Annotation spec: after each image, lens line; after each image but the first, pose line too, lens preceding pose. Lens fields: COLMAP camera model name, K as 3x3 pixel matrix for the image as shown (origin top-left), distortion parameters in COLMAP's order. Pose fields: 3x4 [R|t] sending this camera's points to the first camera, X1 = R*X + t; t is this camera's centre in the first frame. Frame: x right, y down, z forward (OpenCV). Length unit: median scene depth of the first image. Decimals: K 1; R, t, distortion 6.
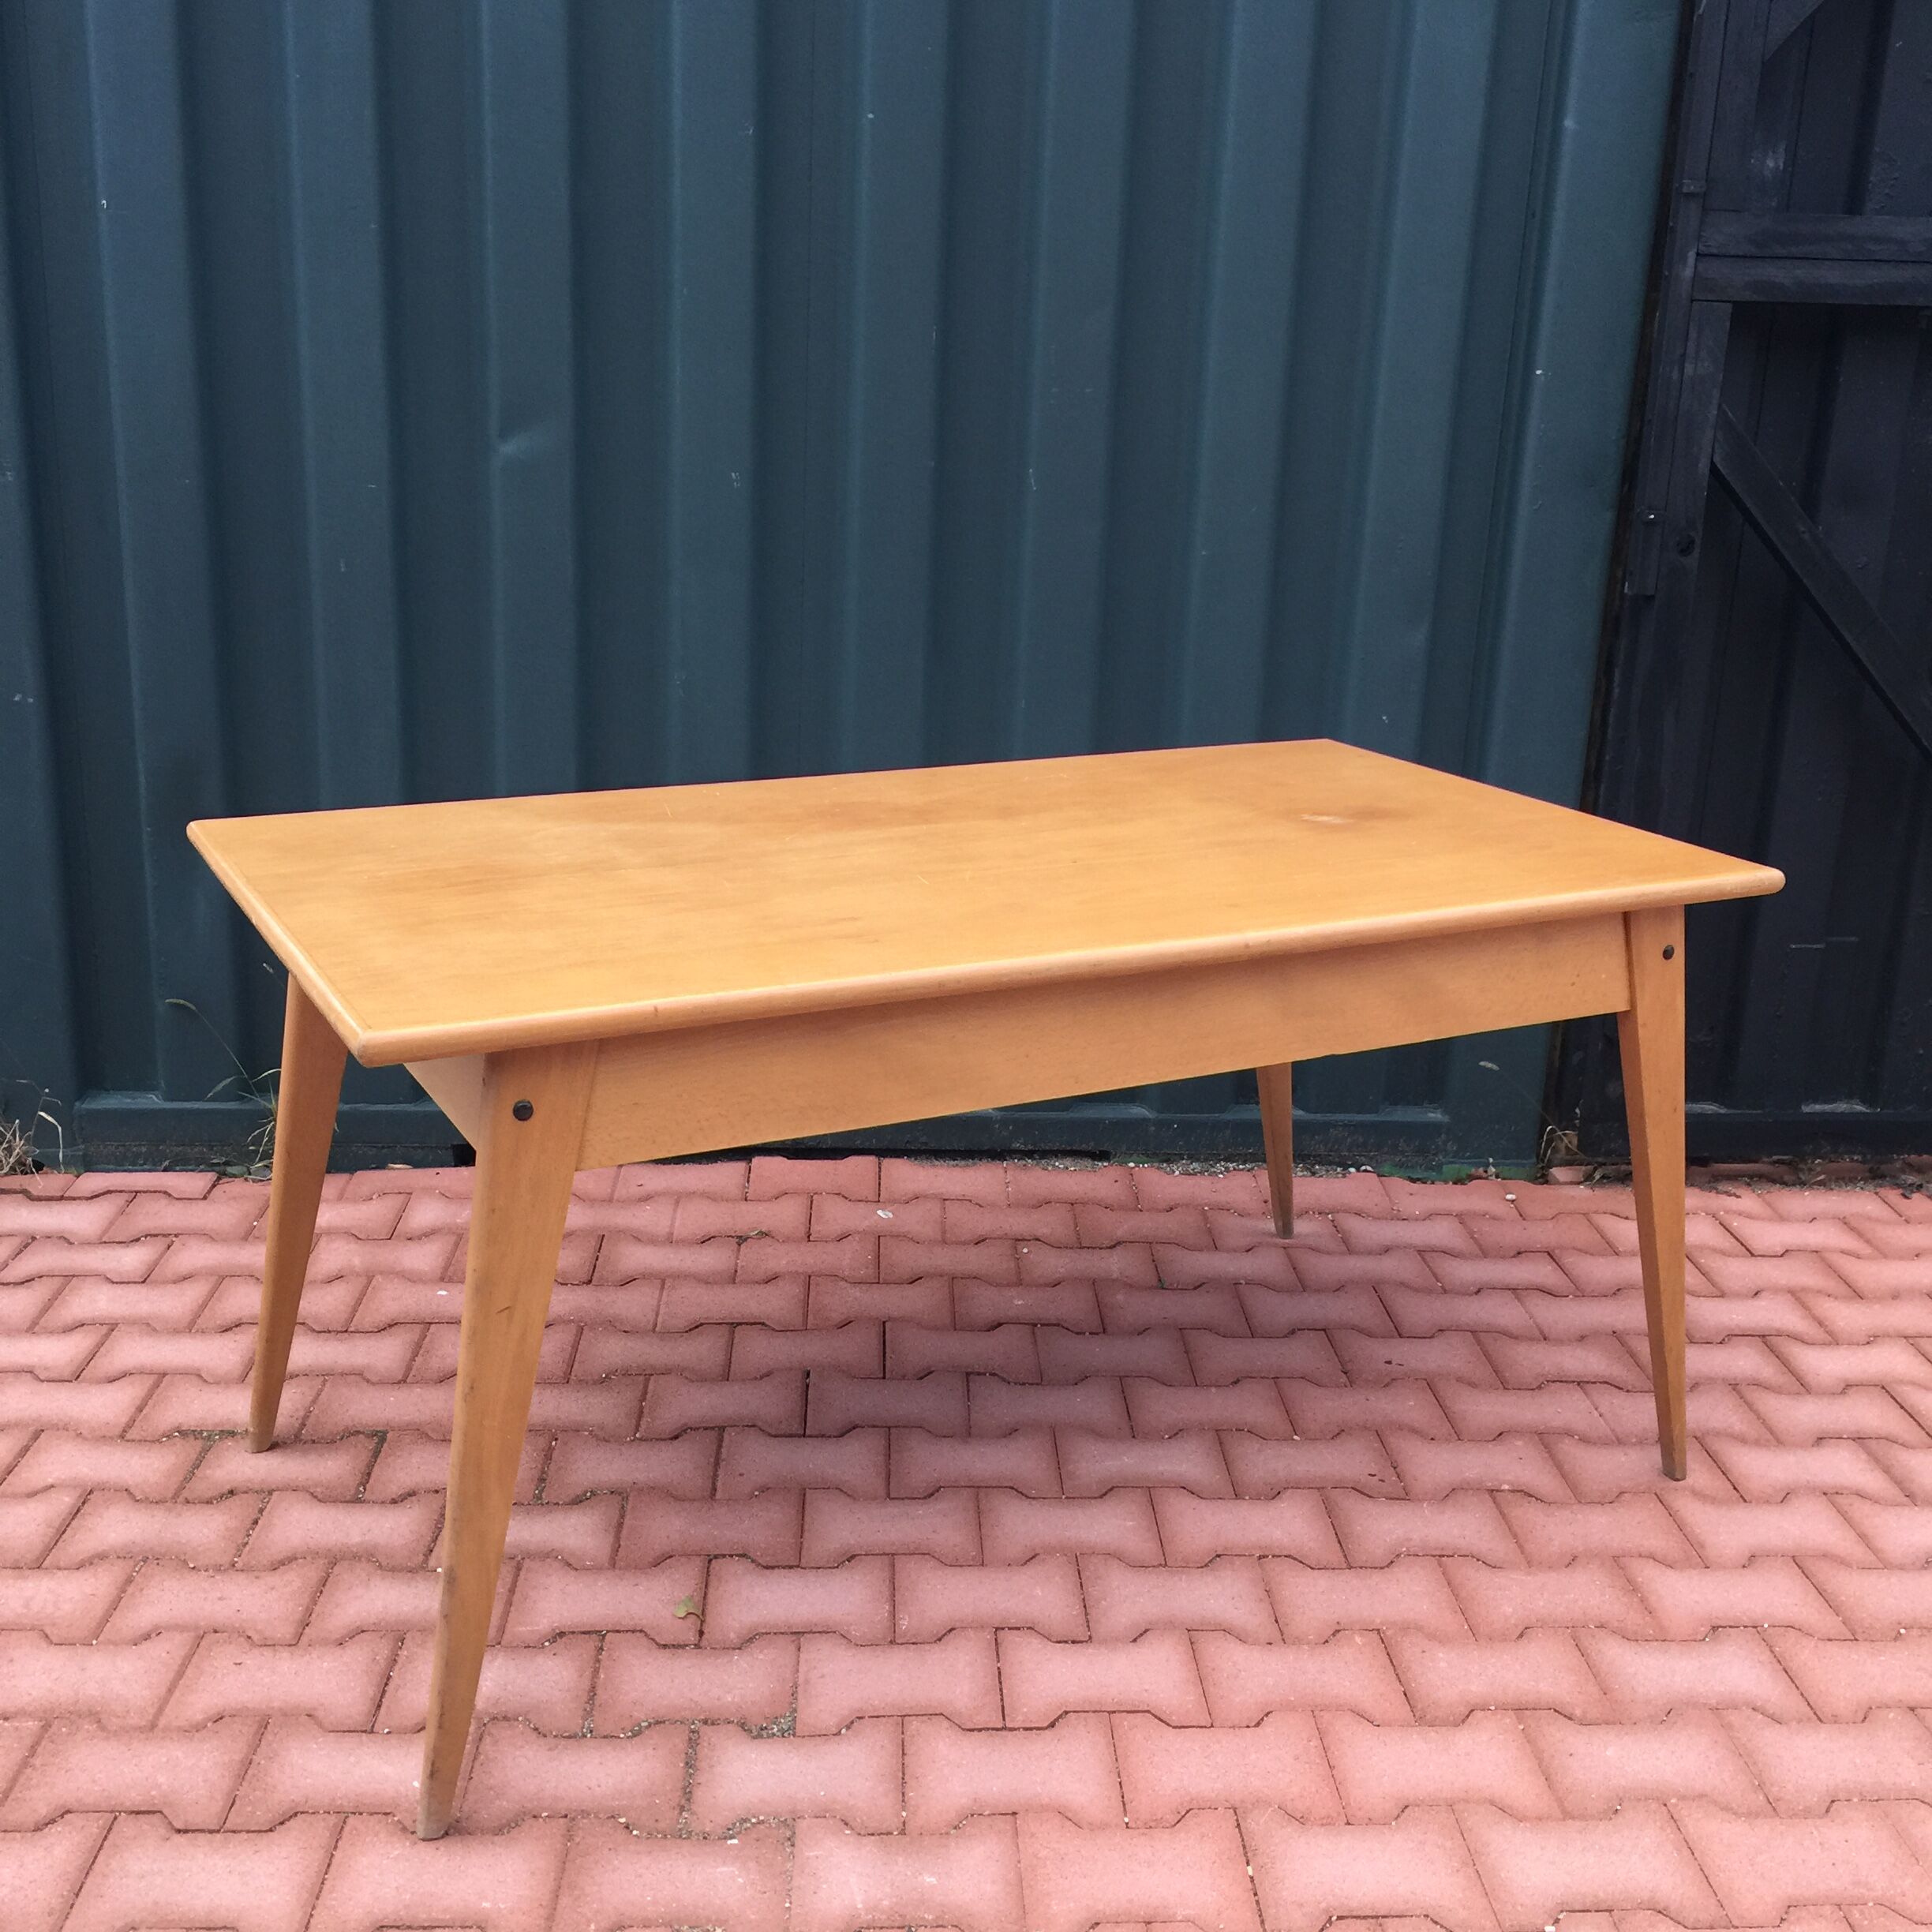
lens RADIAL K [[2173.0, 0, 1013.4], [0, 2173.0, 939.1], [0, 0, 1]] dist [0.061482, -0.092695]
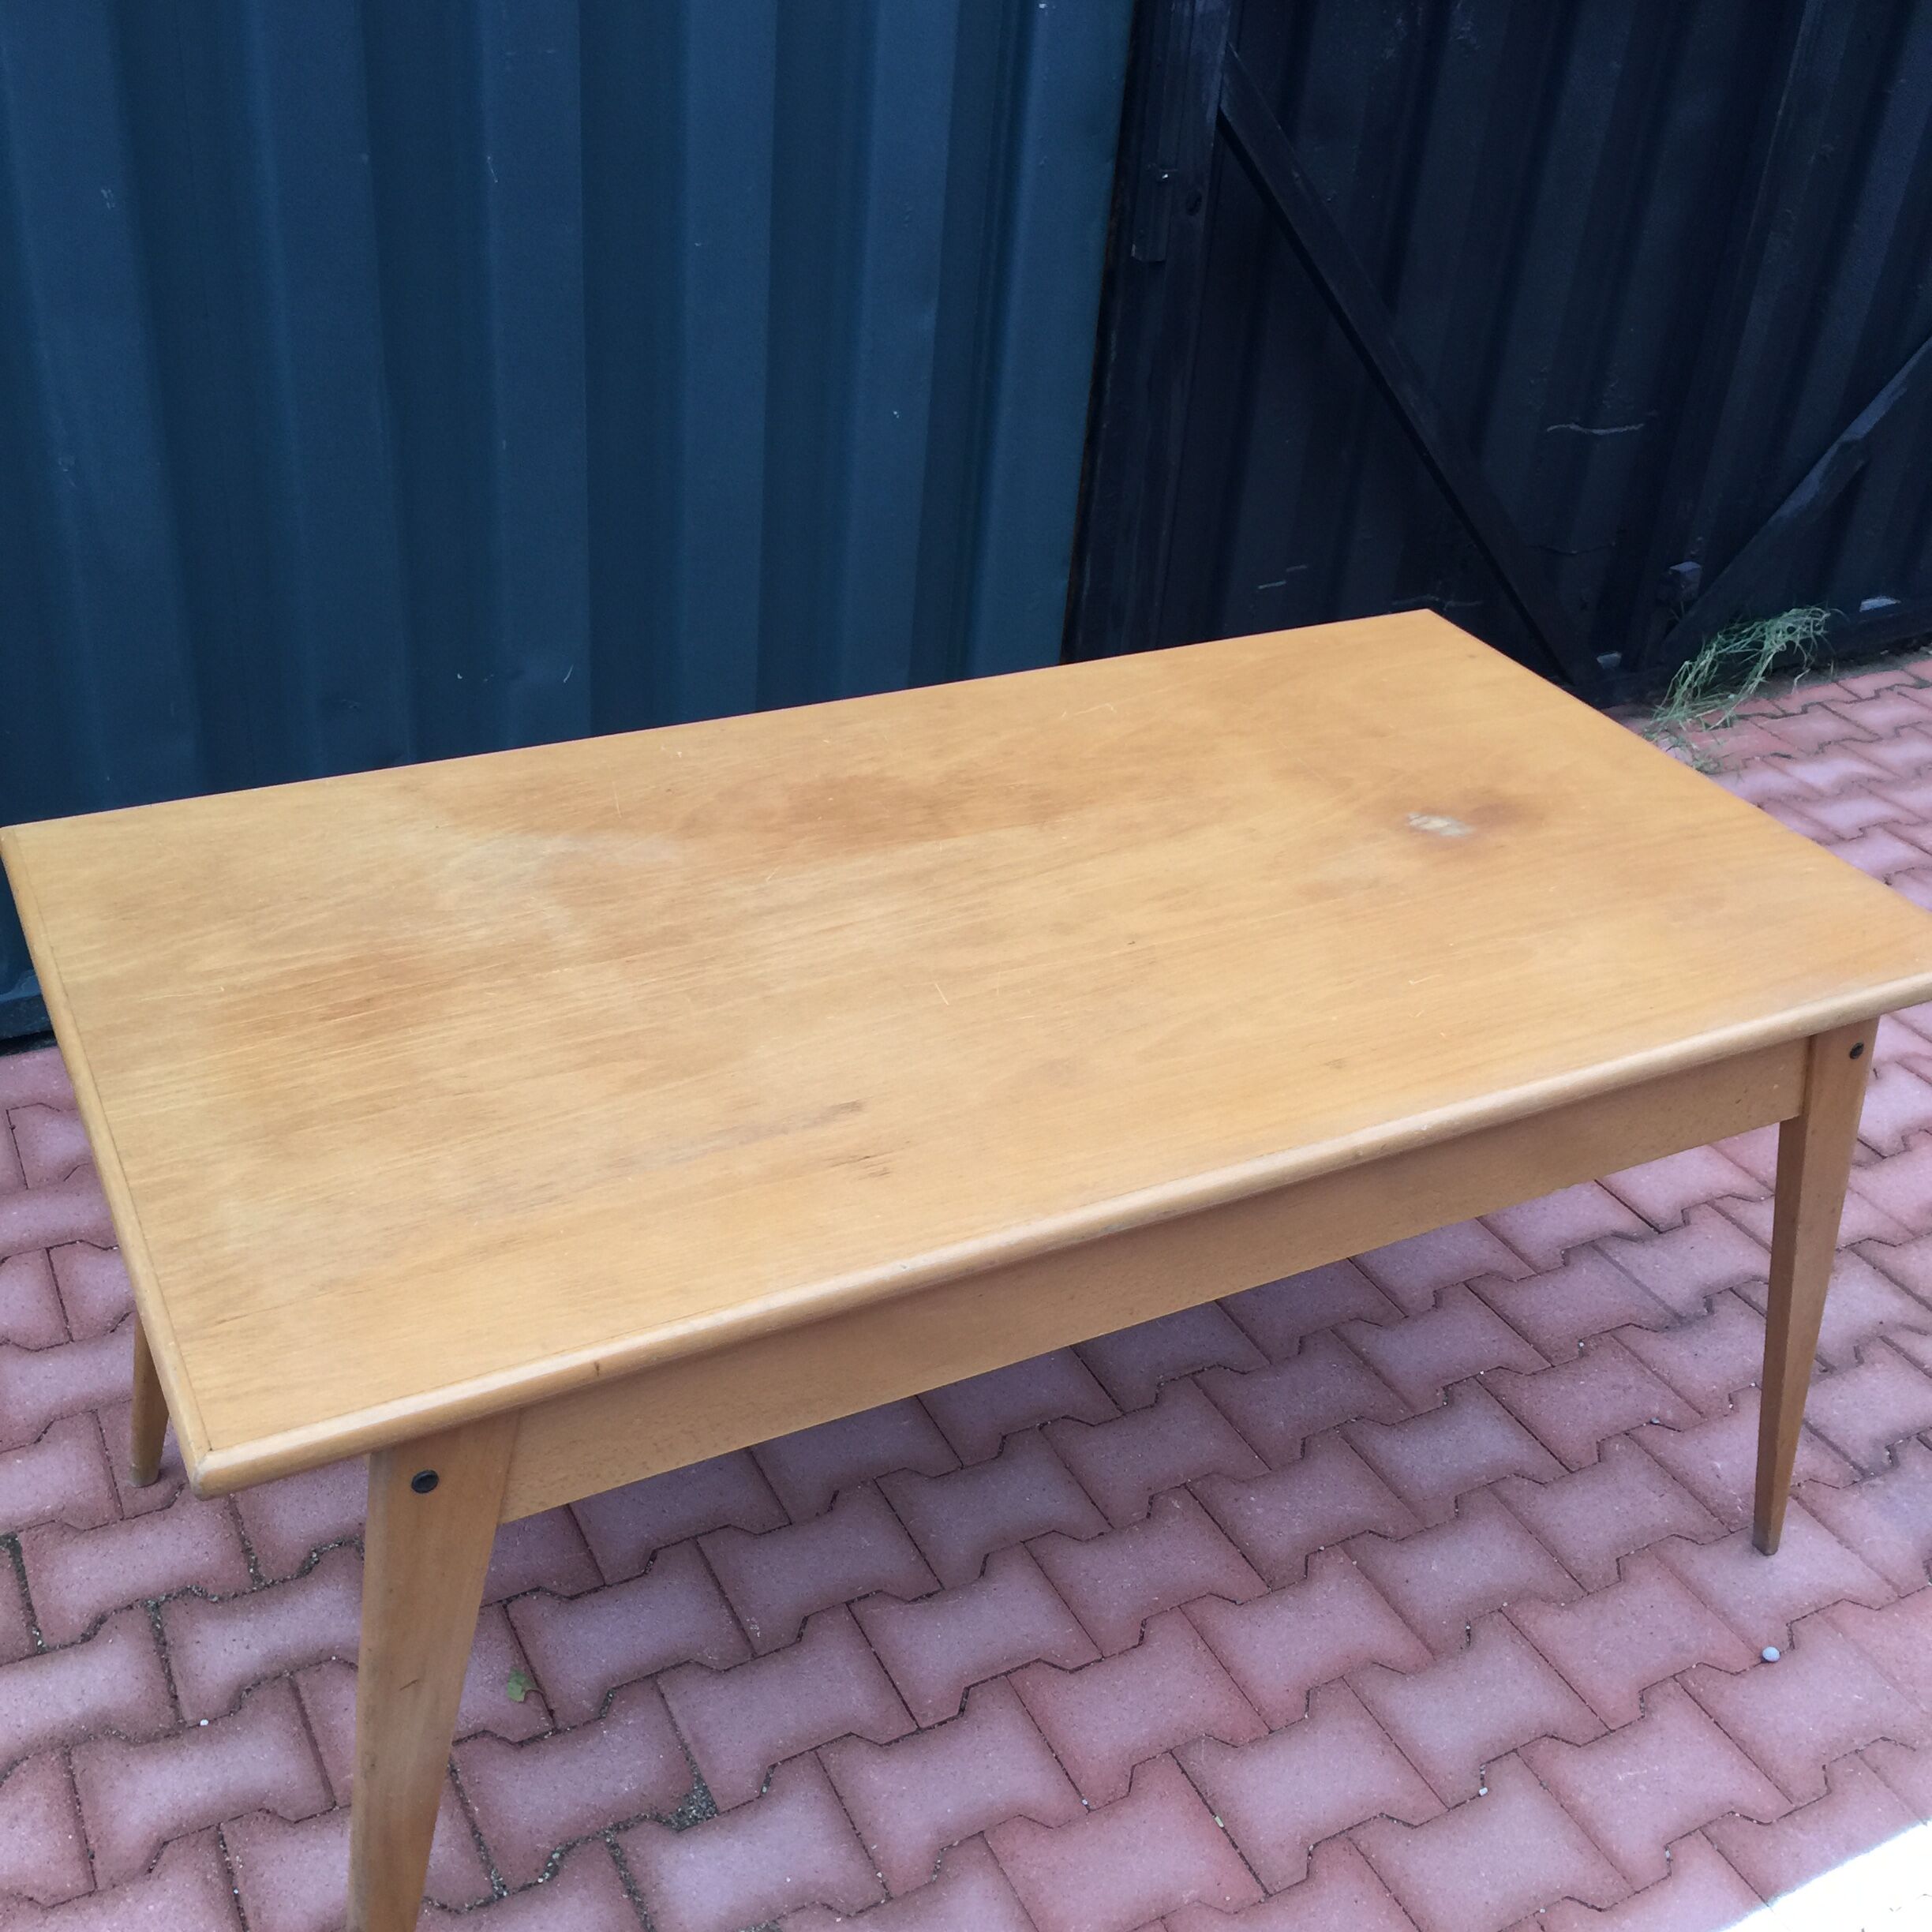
lens RADIAL K [[2173.0, 0, 1013.4], [0, 2173.0, 939.1], [0, 0, 1]] dist [0.061482, -0.092695]
pose [[0.905067, -0.188281, 0.381320, -0.190642], [0.065481, 0.947659, 0.312498, -0.194465], [-0.420198, -0.257862, 0.870023, 0.154737]]
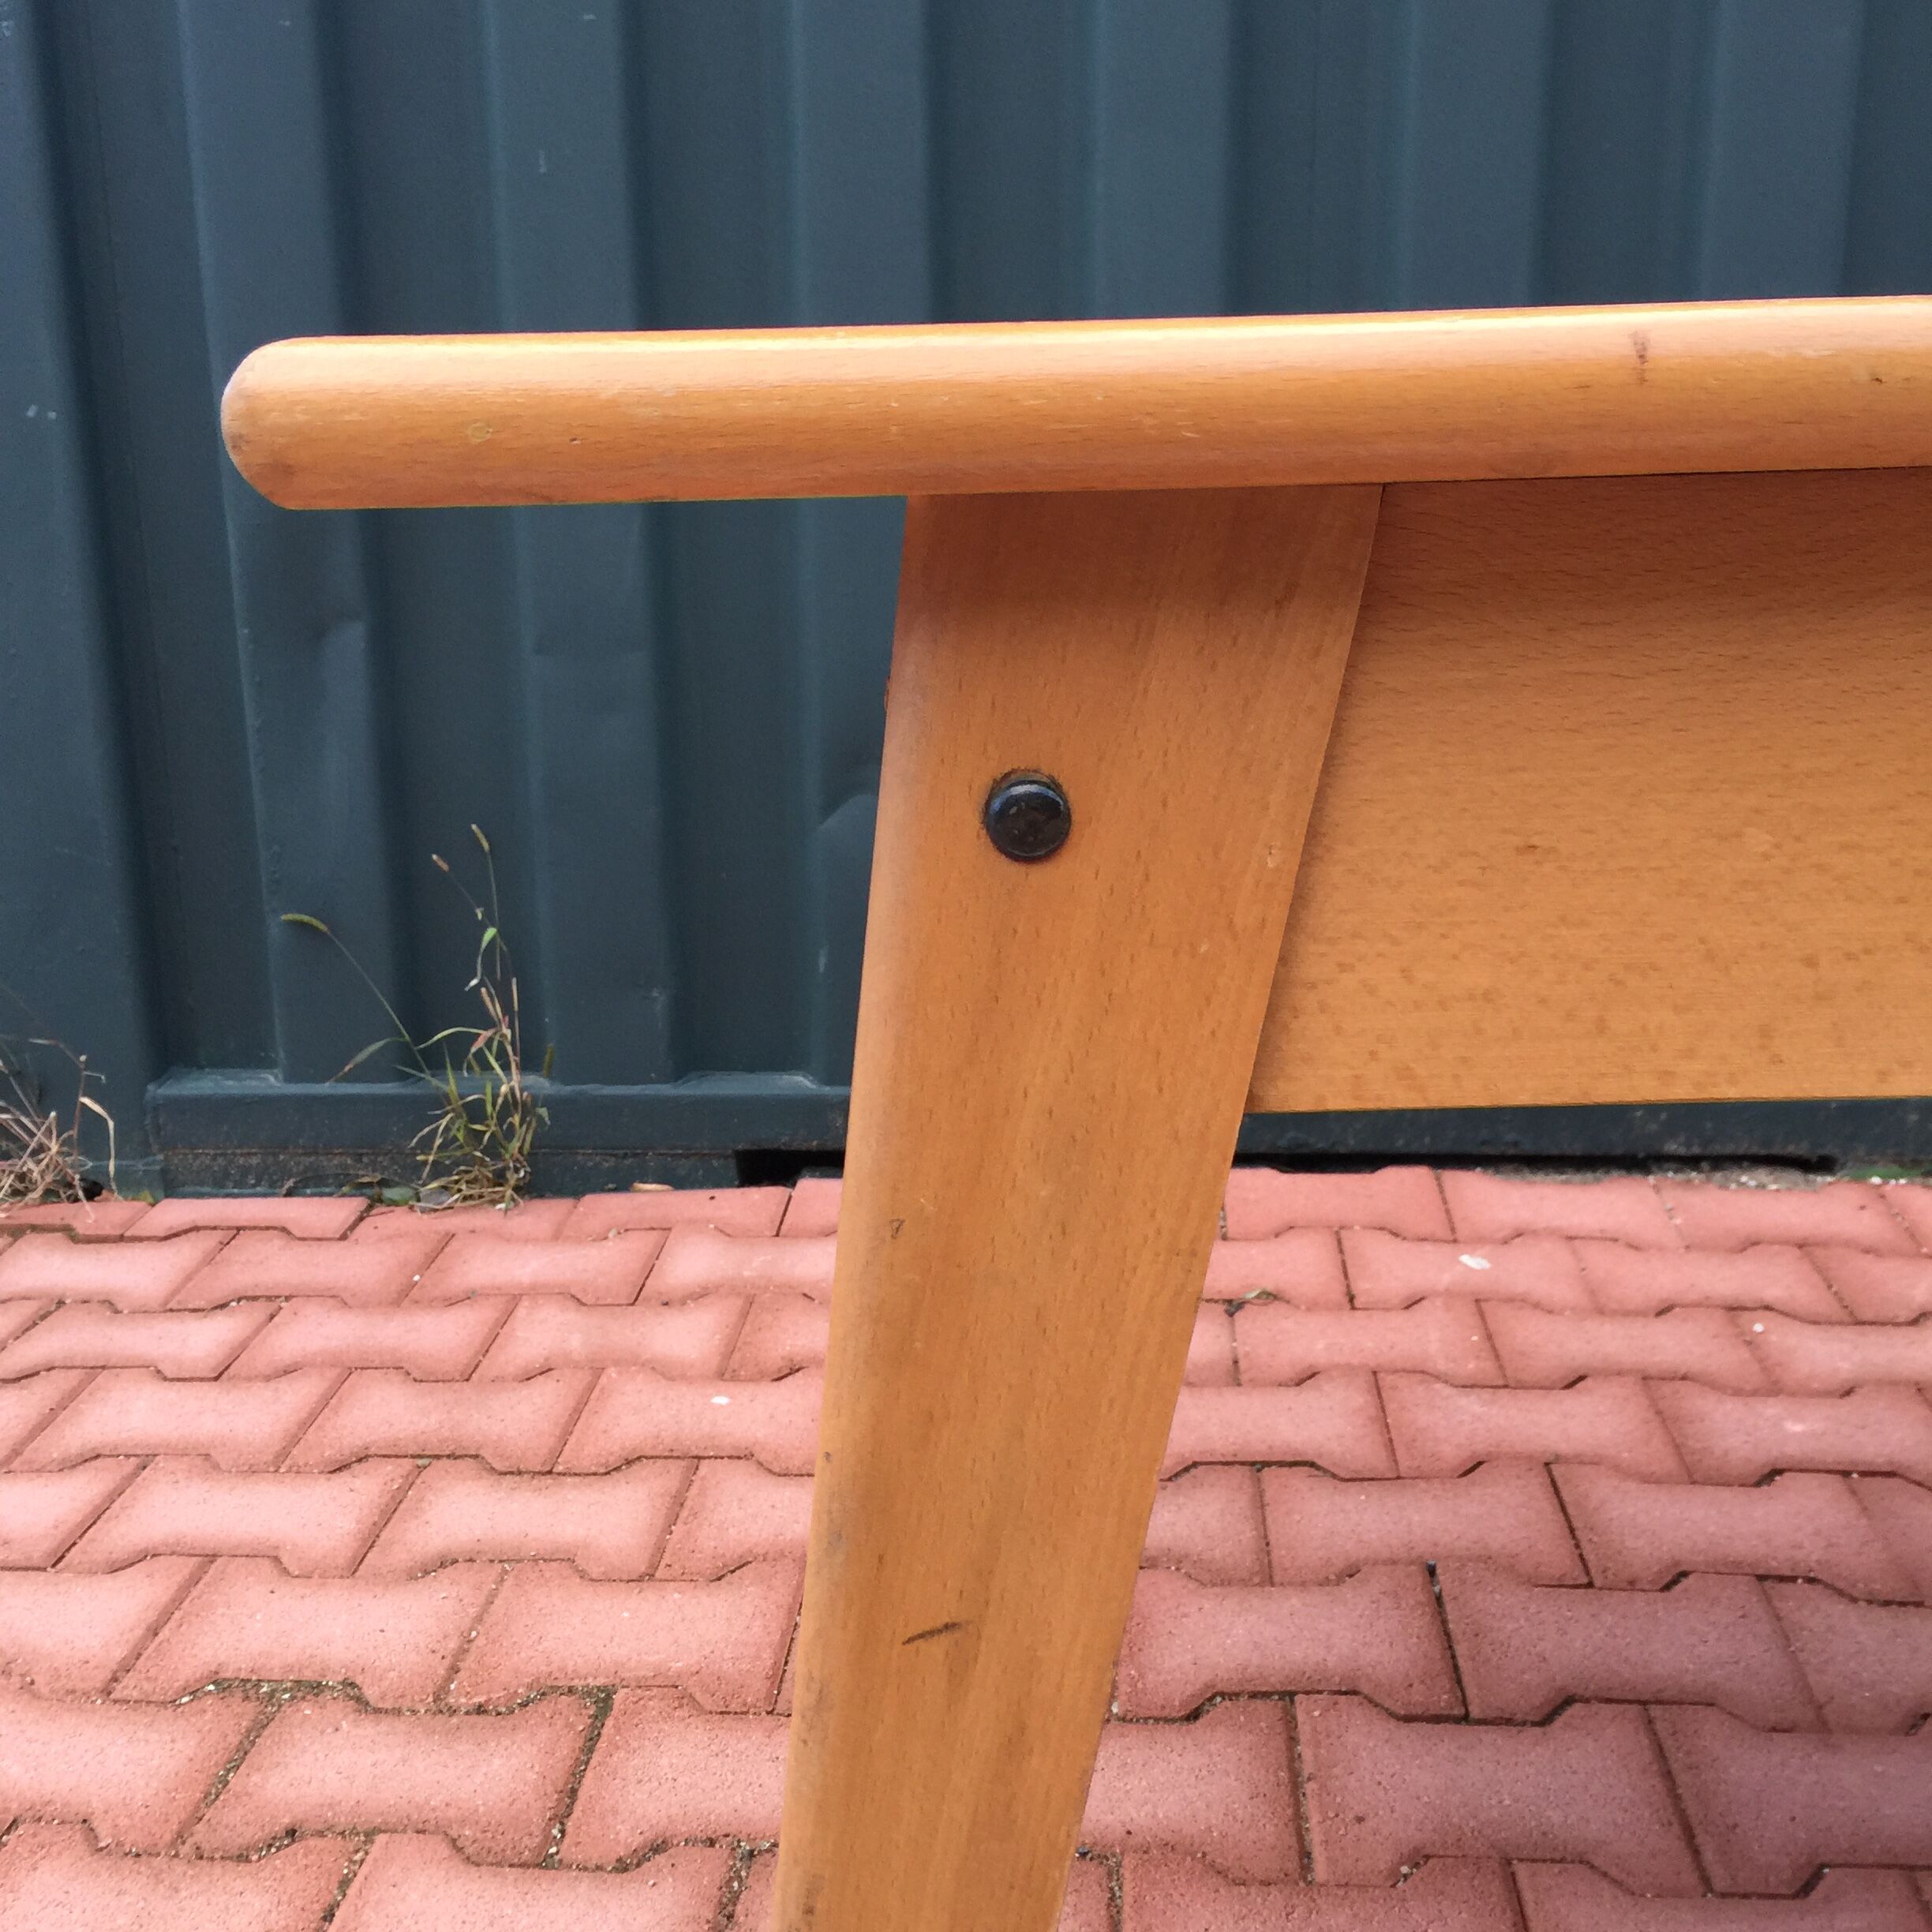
lens RADIAL K [[2173.0, 0, 1013.4], [0, 2173.0, 939.1], [0, 0, 1]] dist [0.061482, -0.092695]
pose [[0.992102, -0.021467, -0.123582, -0.114533], [0.017118, 0.999200, -0.036151, 0.065006], [0.124259, 0.033750, 0.991676, 0.447123]]
